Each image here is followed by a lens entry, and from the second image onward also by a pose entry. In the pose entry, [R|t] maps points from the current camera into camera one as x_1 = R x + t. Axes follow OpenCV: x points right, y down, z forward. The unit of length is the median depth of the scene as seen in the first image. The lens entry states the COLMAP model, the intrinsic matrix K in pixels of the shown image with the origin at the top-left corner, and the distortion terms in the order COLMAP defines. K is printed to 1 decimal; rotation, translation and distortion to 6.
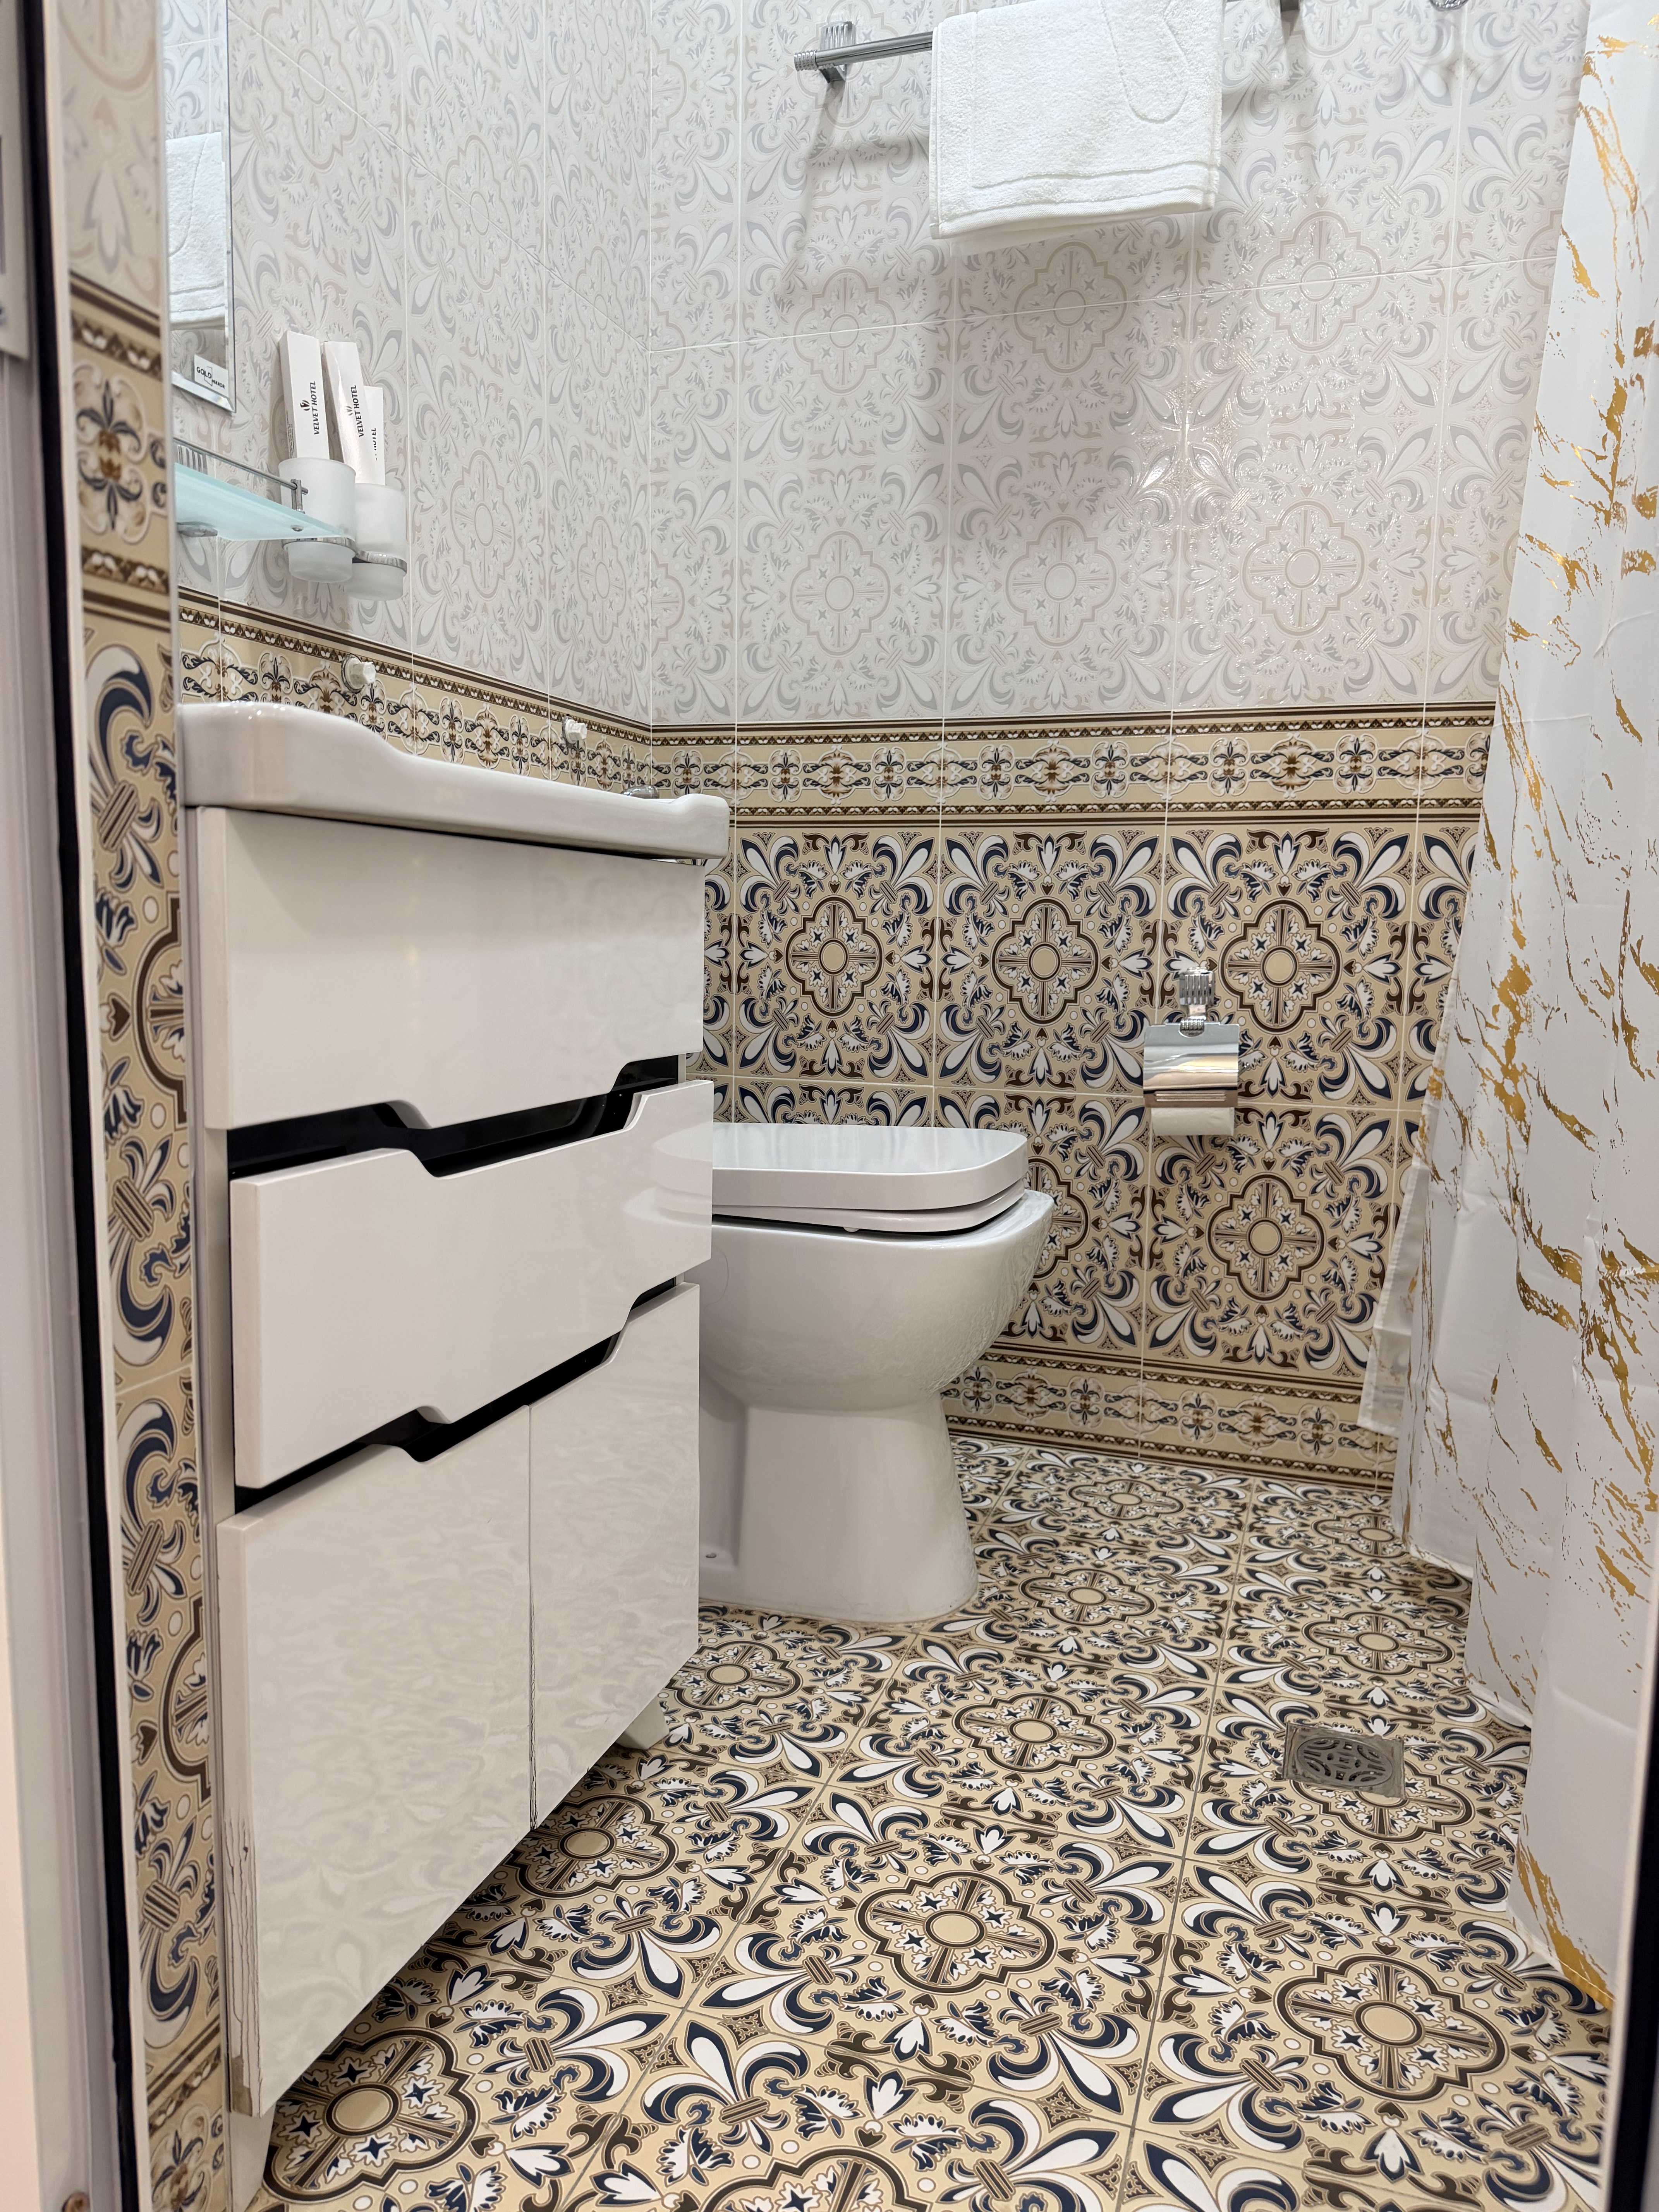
lens RADIAL K [[1565.5, 0, 829.5], [0, 1565.5, 1106.0], [0, 0, 1]] dist [0.065901, -0.076843]
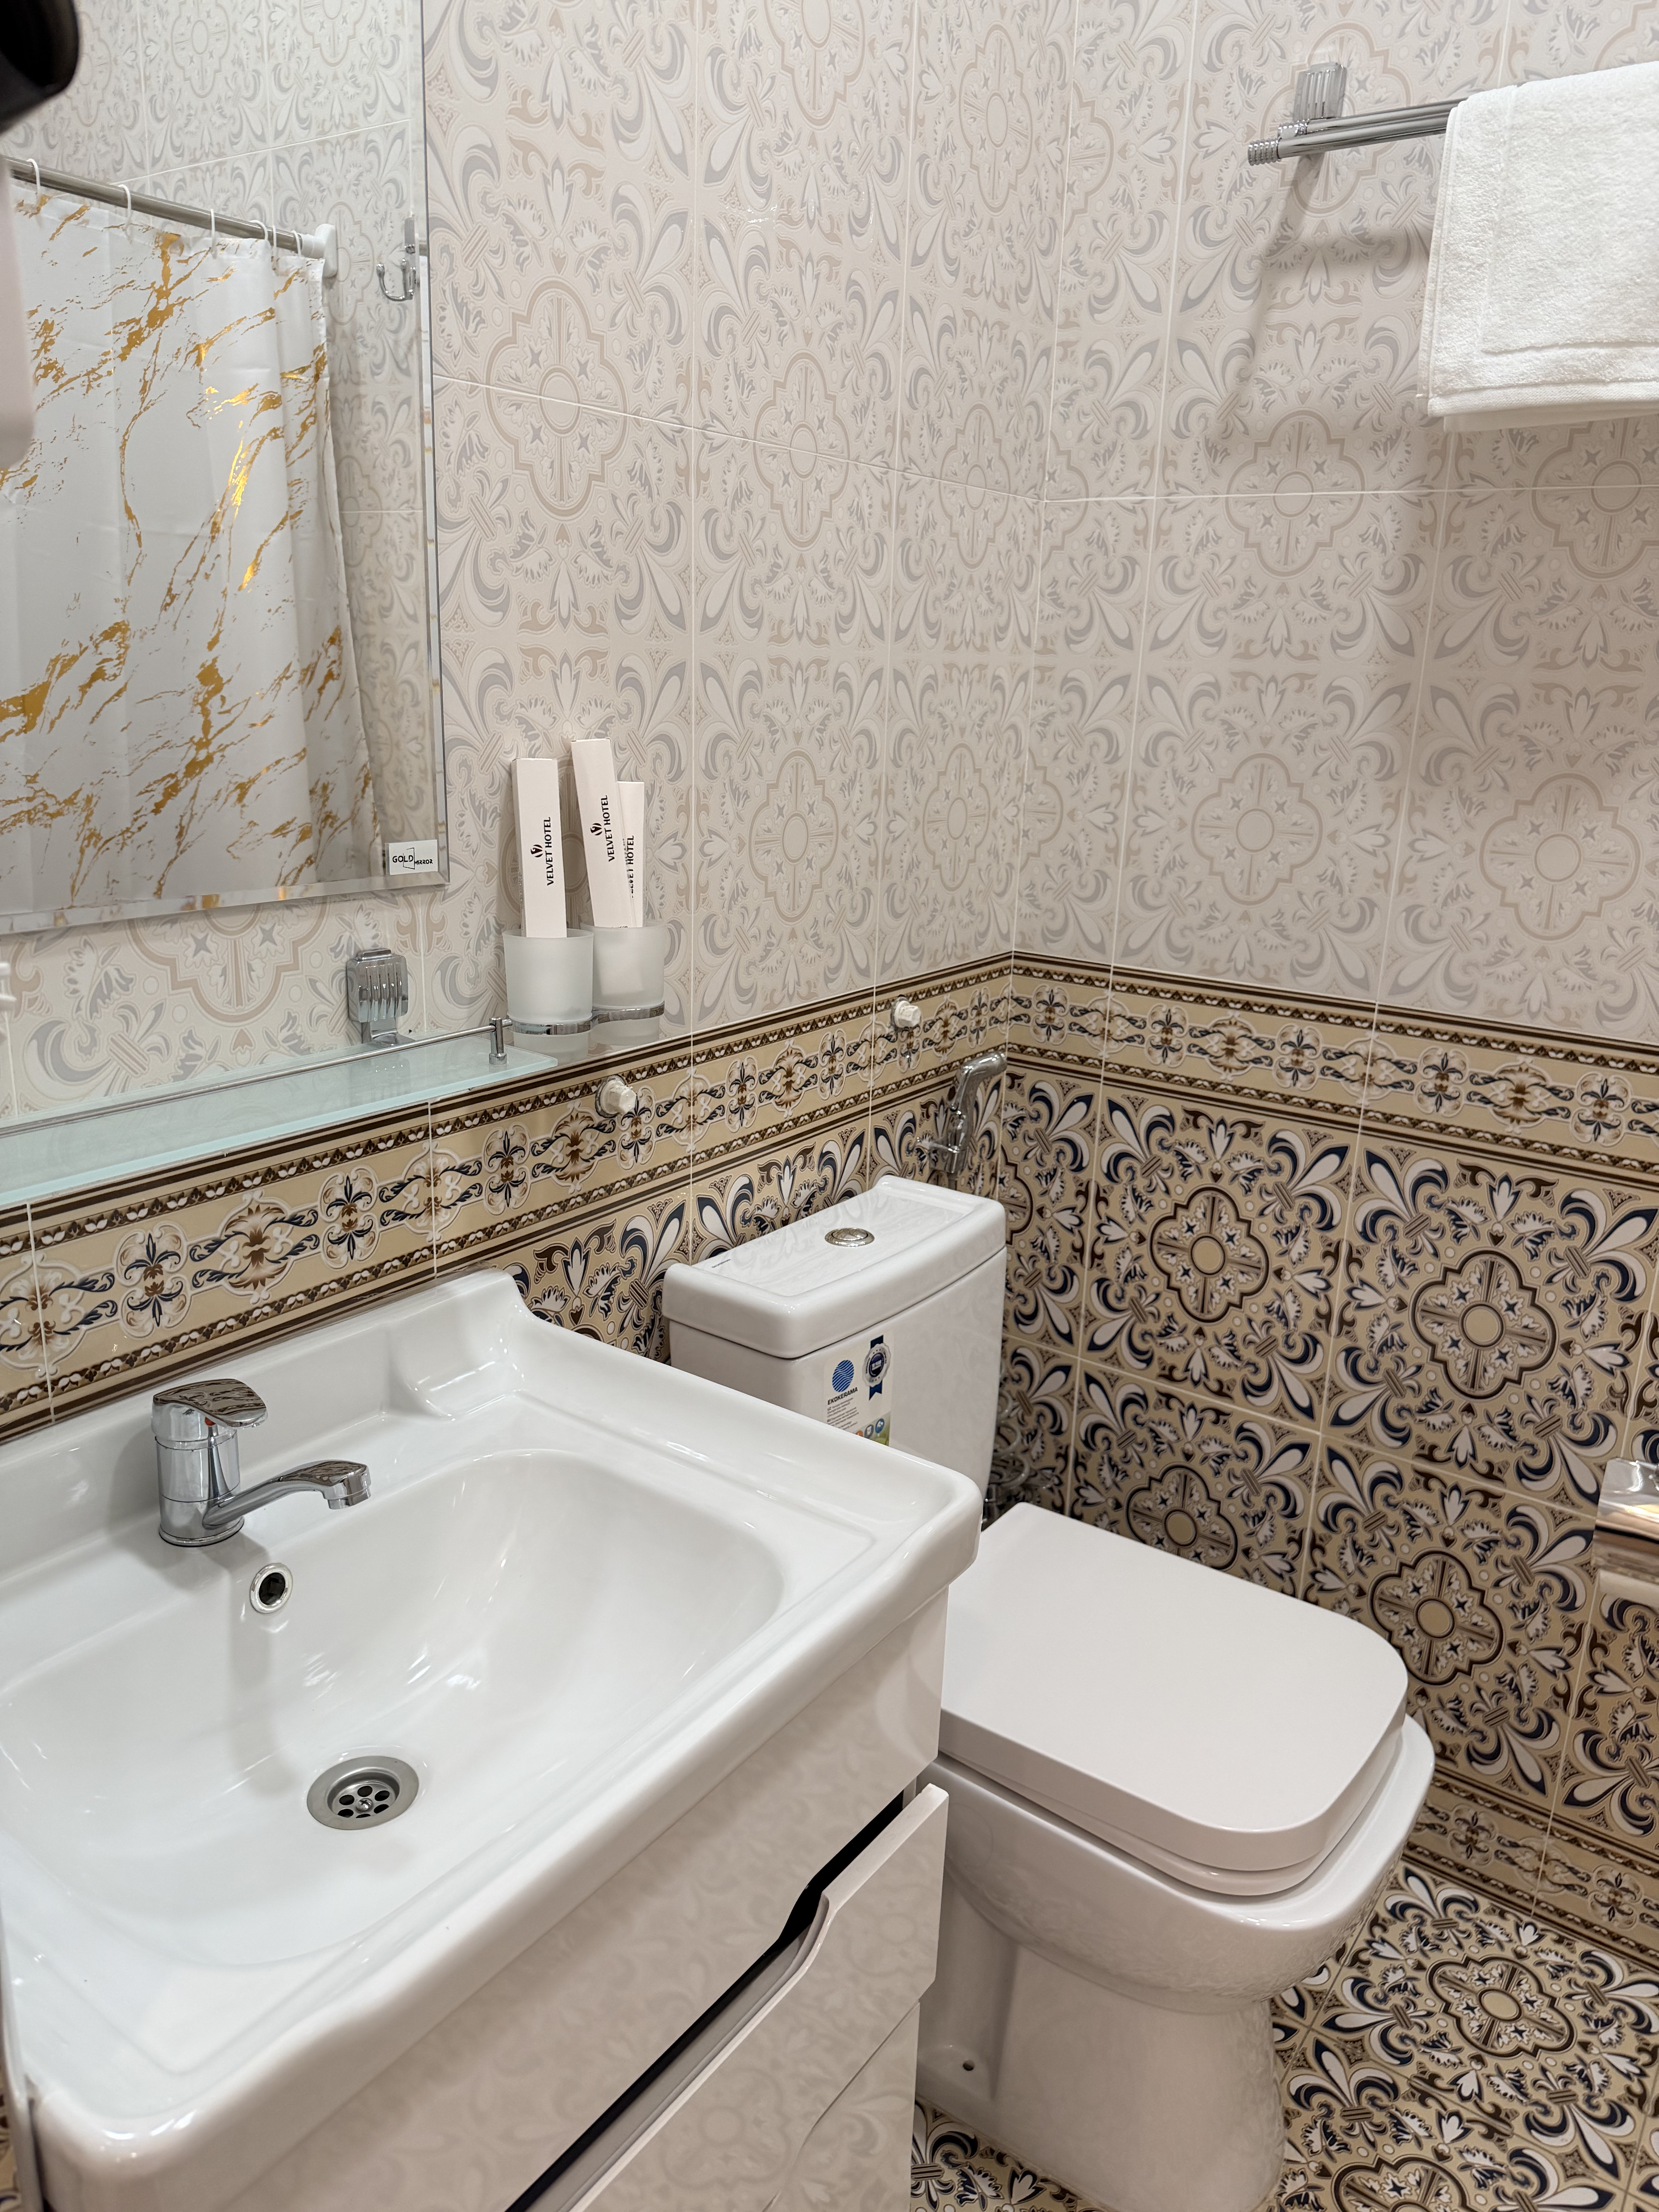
lens RADIAL K [[1565.5, 0, 829.5], [0, 1565.5, 1106.0], [0, 0, 1]] dist [0.065901, -0.076843]
pose [[0.953877, 0.095224, -0.284694, 0.041695], [-0.049186, 0.985117, 0.164700, -0.316832], [0.296140, -0.143101, 0.944364, 0.177726]]
